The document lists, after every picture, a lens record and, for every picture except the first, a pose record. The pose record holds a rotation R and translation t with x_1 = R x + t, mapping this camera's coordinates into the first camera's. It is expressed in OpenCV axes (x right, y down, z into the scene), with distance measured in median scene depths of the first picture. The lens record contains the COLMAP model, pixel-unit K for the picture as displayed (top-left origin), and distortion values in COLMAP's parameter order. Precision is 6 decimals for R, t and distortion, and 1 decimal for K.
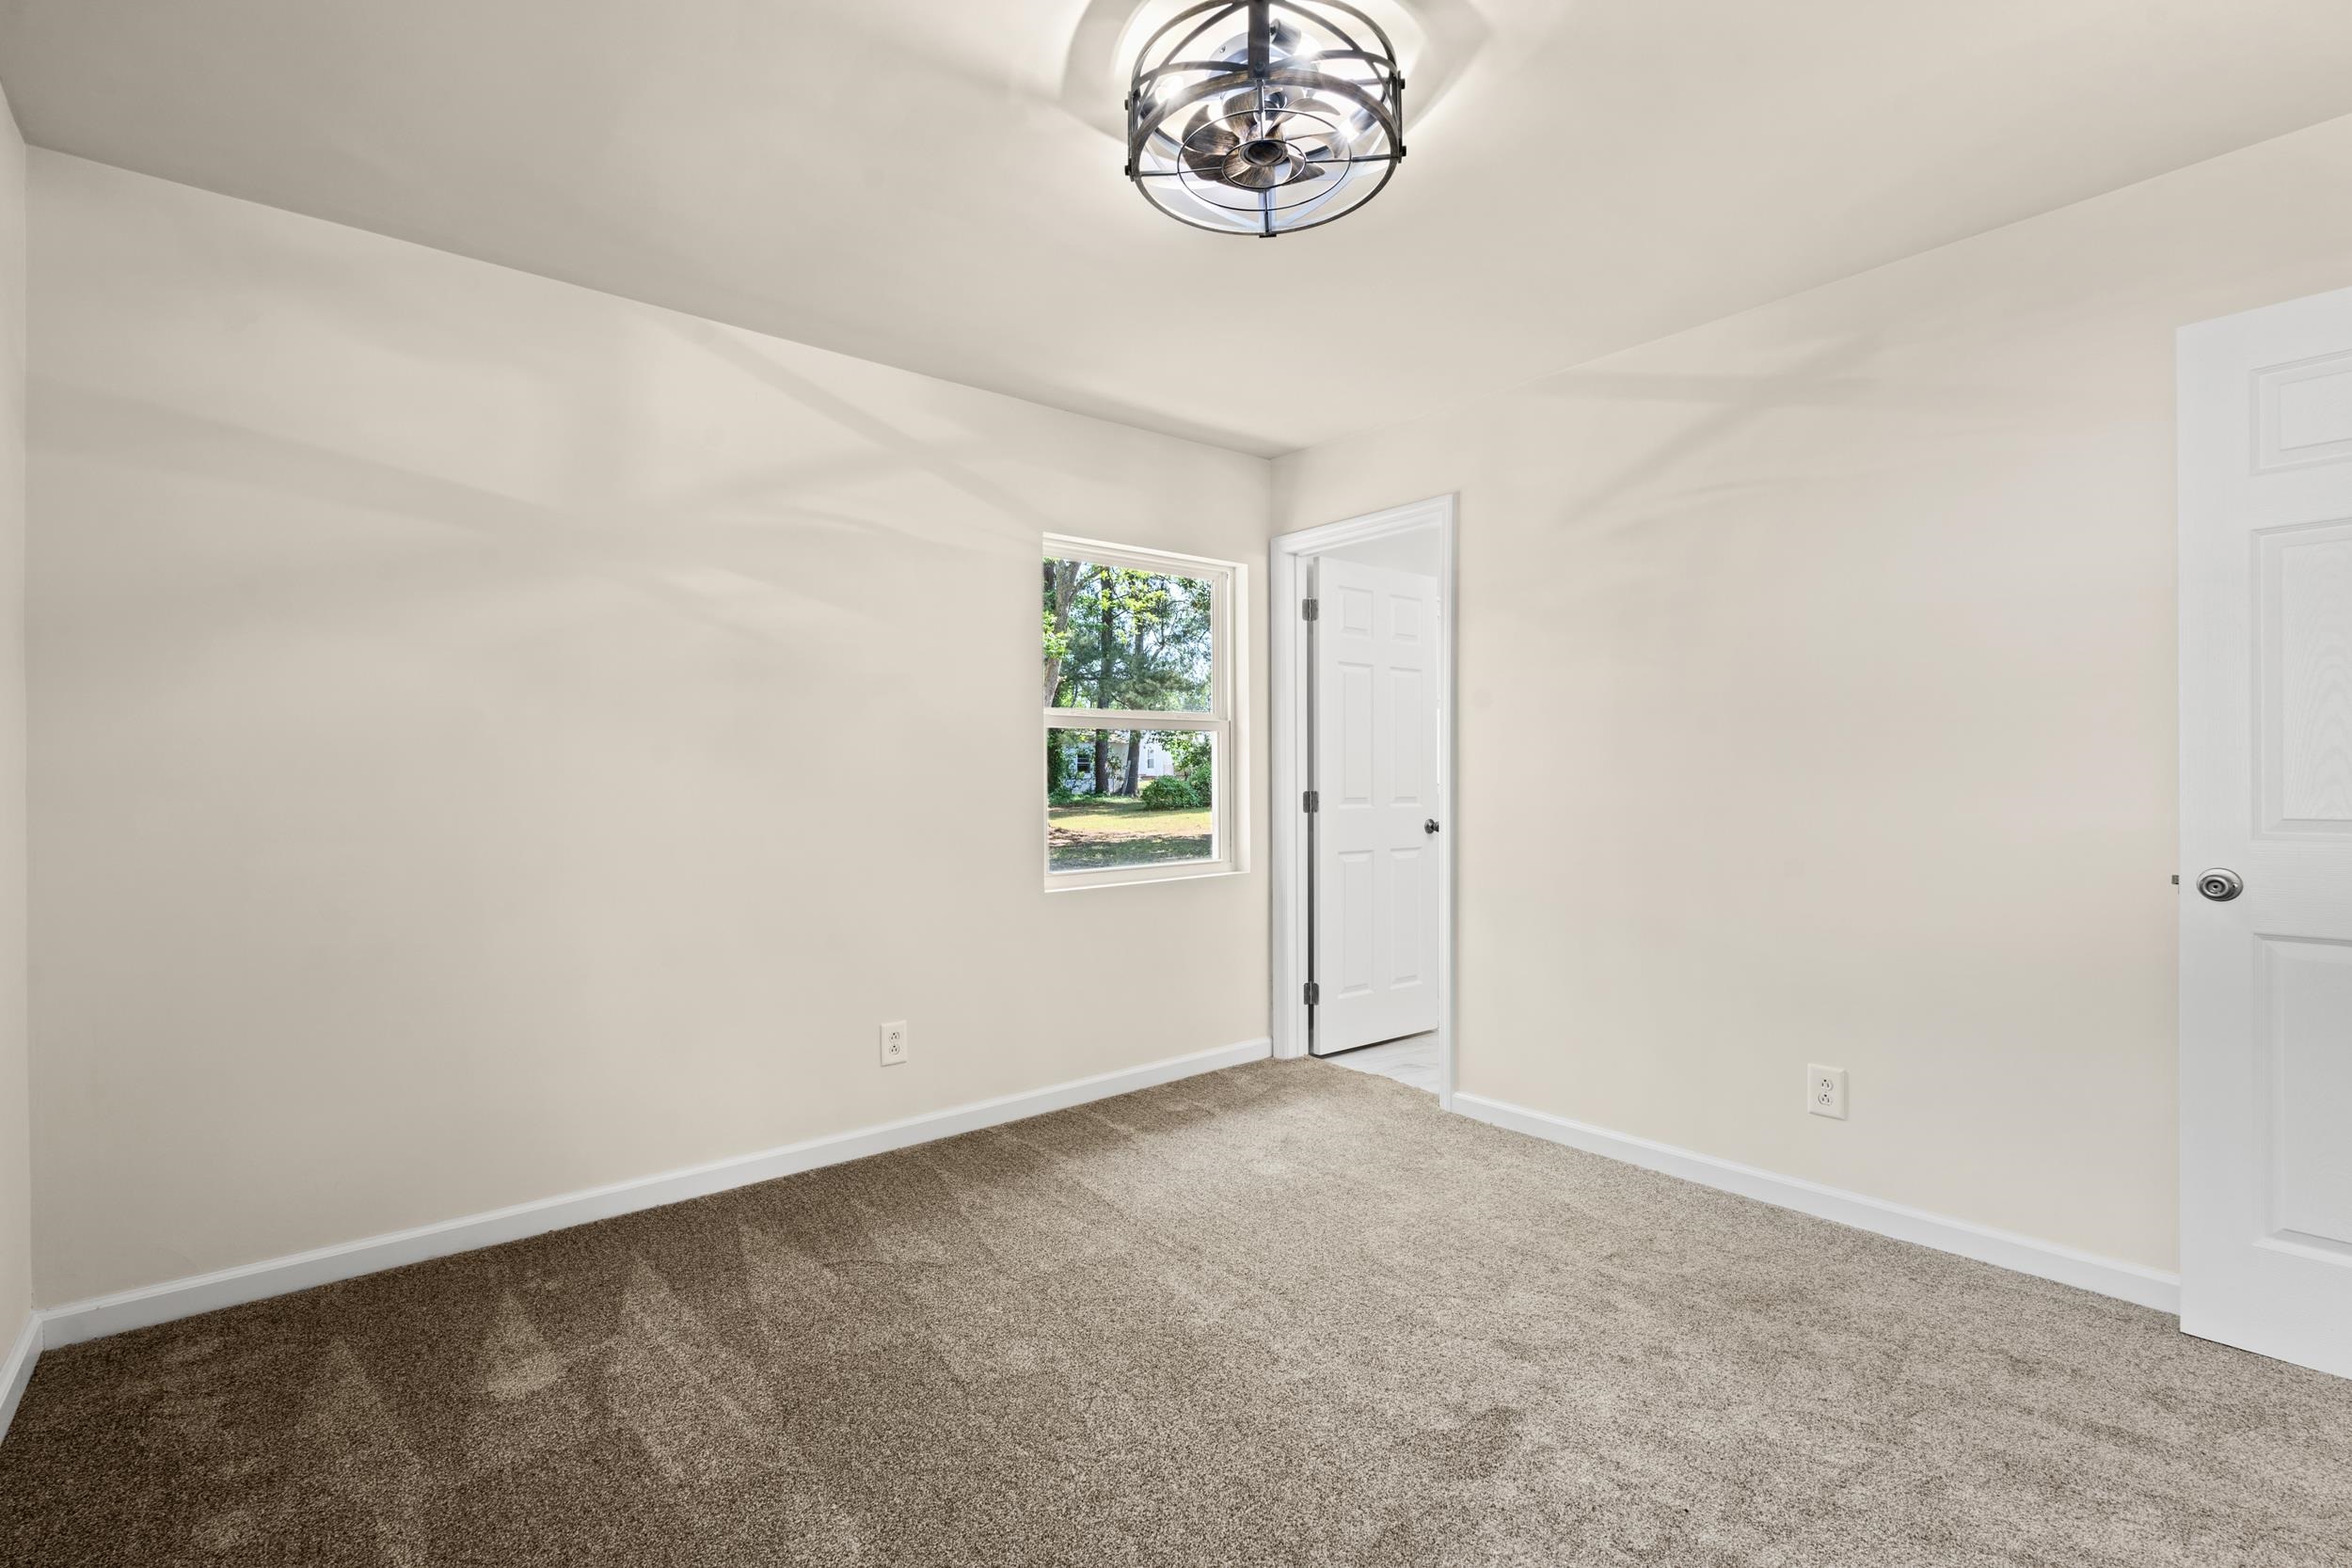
lens RADIAL K [[1088.8, 0, 1179.7], [0, 1088.8, 781.1], [0, 0, 1]] dist [-0.001200, -0.000560]
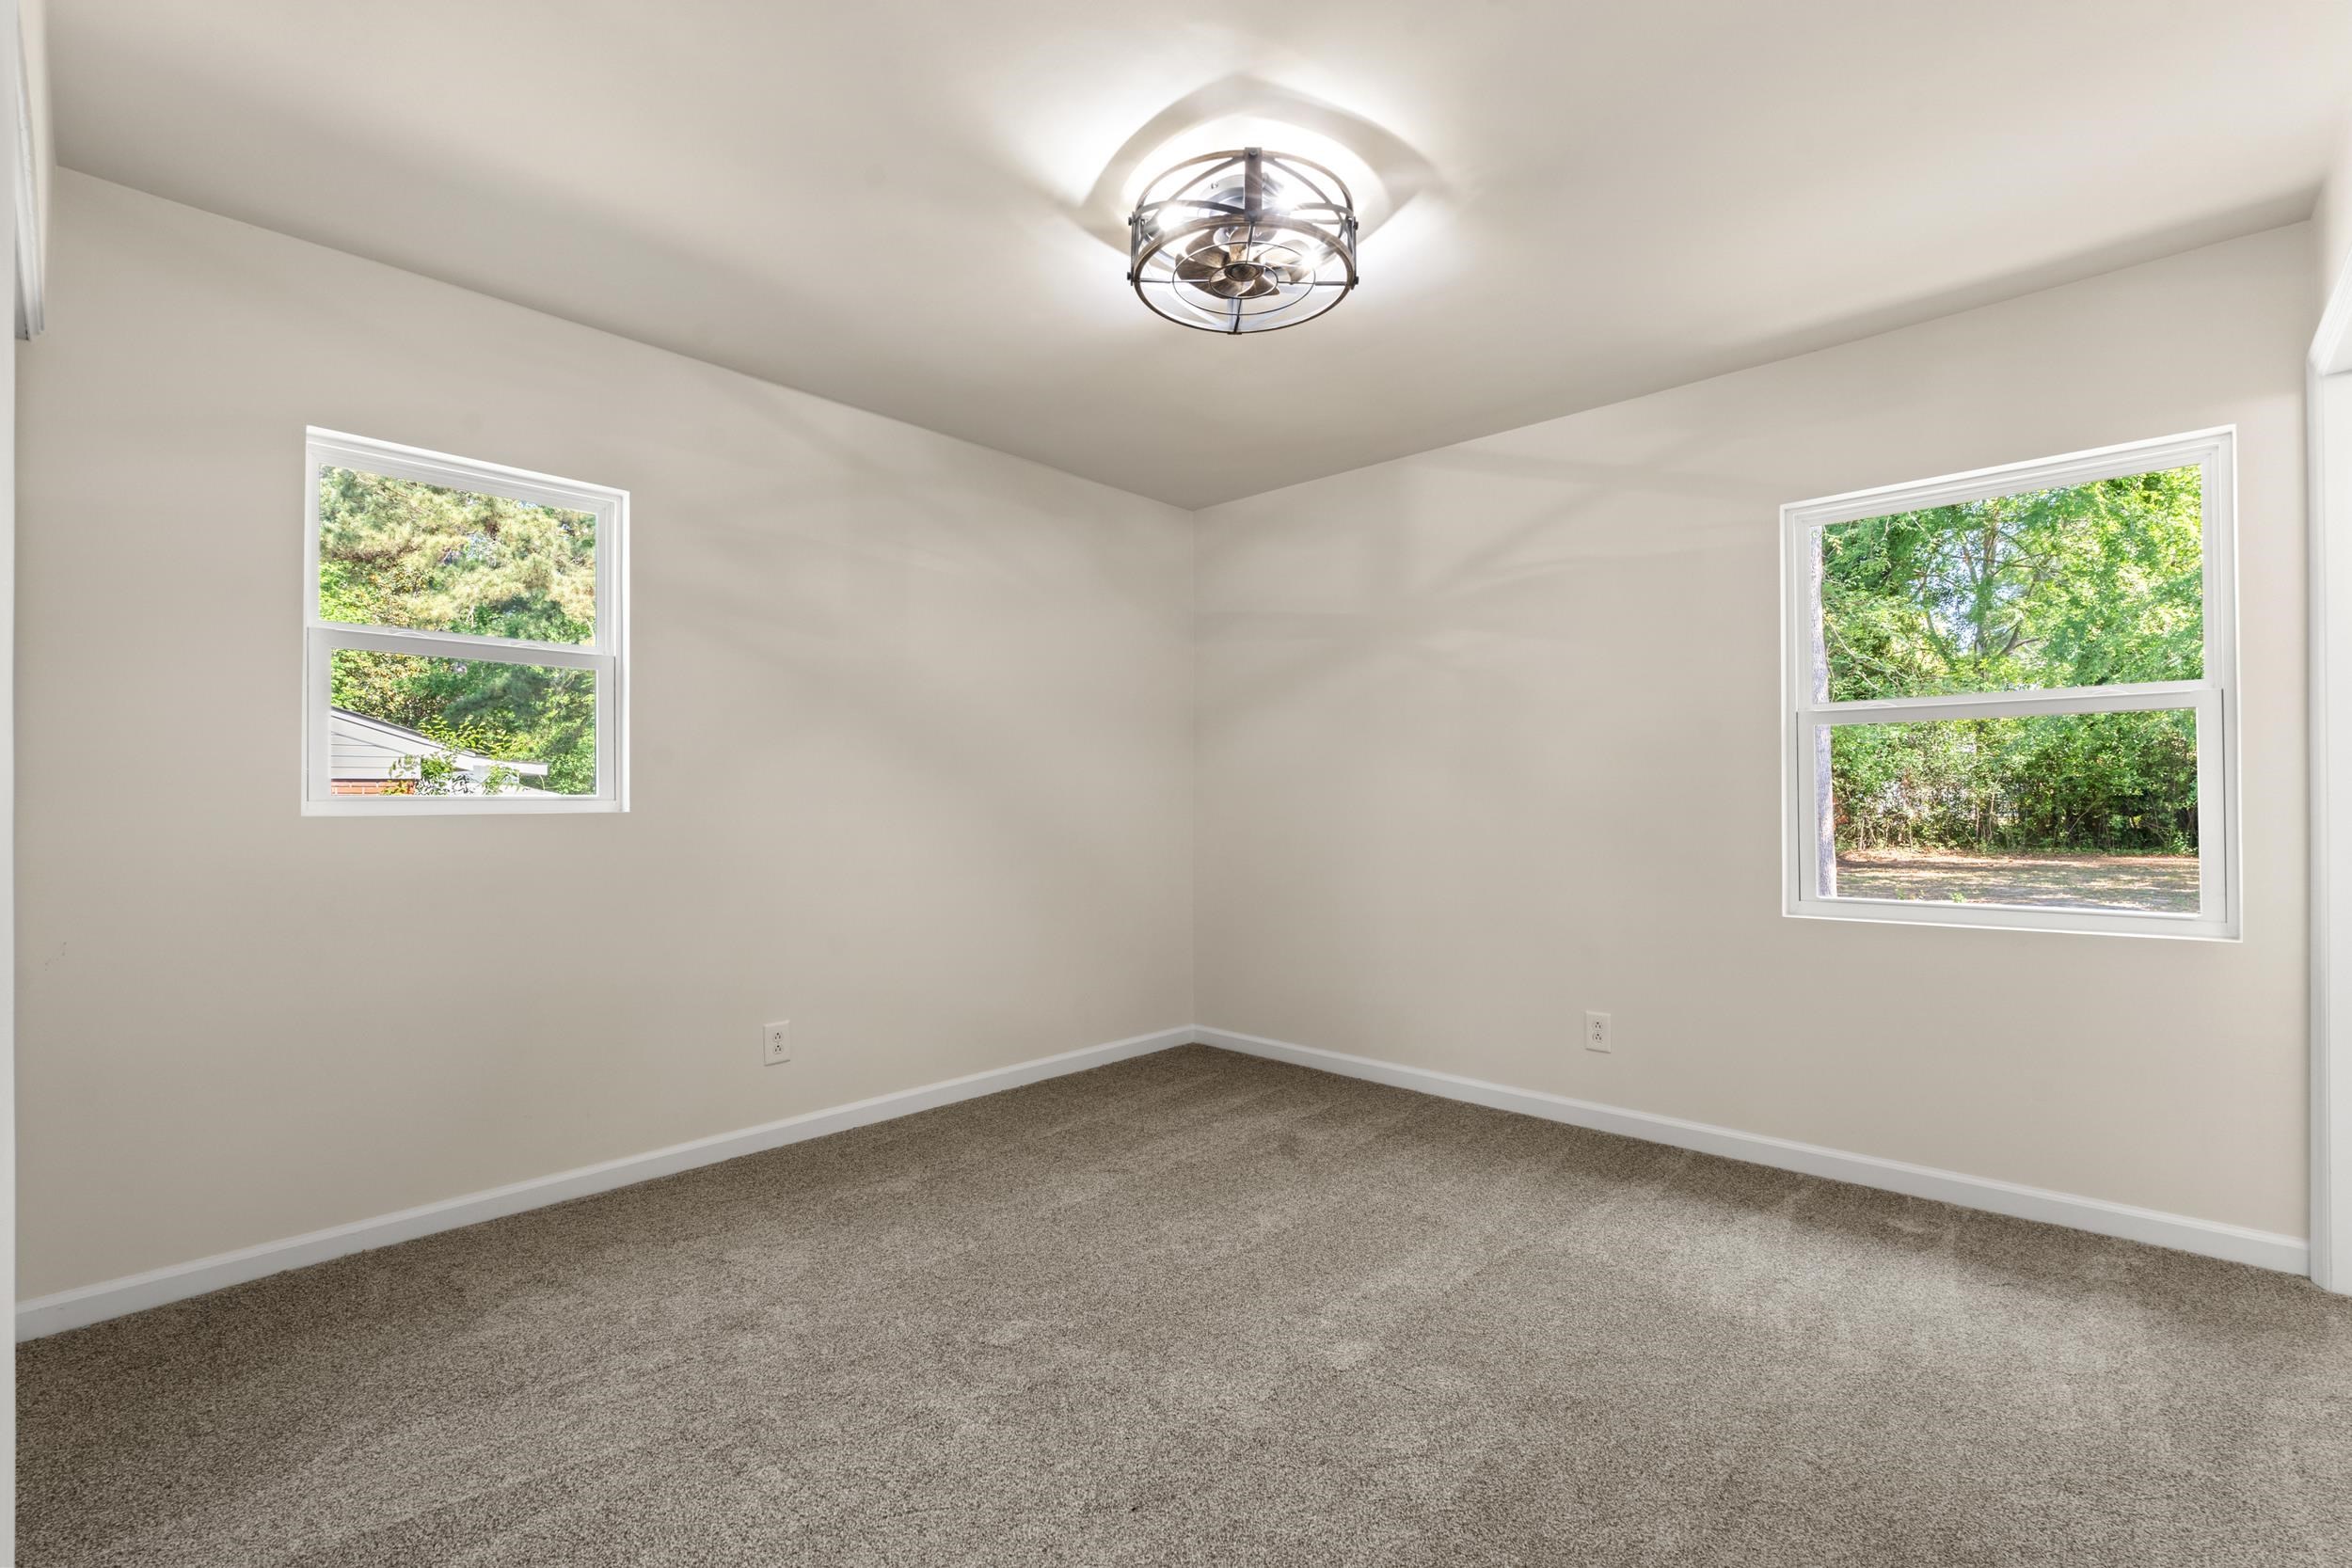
lens RADIAL K [[1034.4, 0, 1176.8], [0, 1034.4, 782.0], [0, 0, 1]] dist [-0.005272, 0.000875]
pose [[0.114341, -0.012068, -0.993368, 0.776050], [-0.000987, 0.999924, -0.012261, 0.006342], [0.993441, 0.002382, 0.114321, 0.508492]]
